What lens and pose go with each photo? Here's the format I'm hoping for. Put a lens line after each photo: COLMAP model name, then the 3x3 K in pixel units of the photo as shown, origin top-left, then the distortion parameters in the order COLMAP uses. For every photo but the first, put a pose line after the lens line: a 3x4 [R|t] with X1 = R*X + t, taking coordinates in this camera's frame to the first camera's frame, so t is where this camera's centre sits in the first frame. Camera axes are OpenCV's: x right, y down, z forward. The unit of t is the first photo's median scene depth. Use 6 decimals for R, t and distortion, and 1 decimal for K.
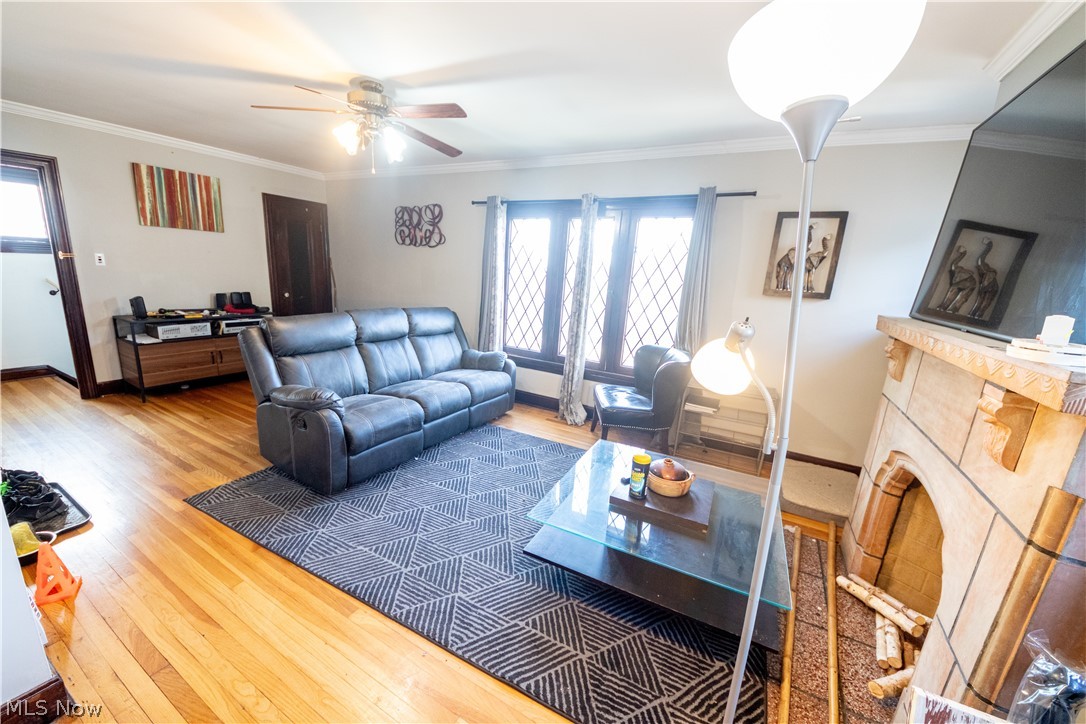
lens RADIAL K [[412.1, 0, 543.0], [0, 412.1, 362.0], [0, 0, 1]] dist [0.000183, 0.000016]
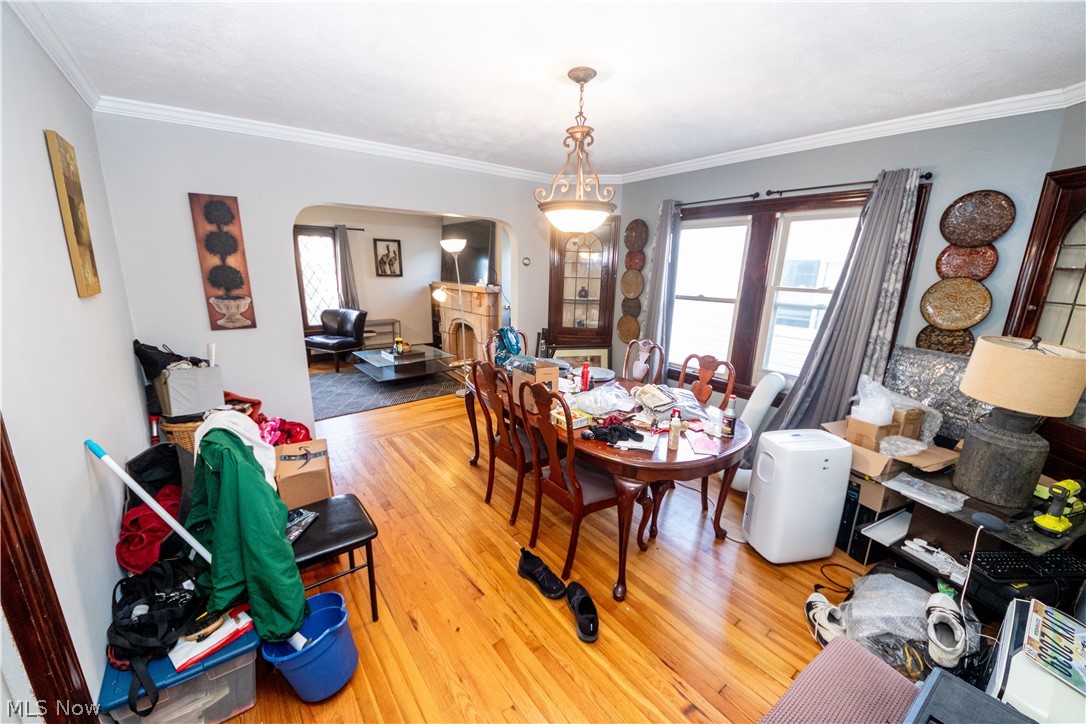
lens RADIAL K [[420.7, 0, 543.0], [0, 420.7, 362.0], [0, 0, 1]] dist [0.000262, 0.000003]
pose [[0.400383, -0.260254, 0.878613, -1.207263], [0.207349, 0.959682, 0.189779, 0.022921], [-0.892580, 0.106196, 0.438204, -0.704425]]
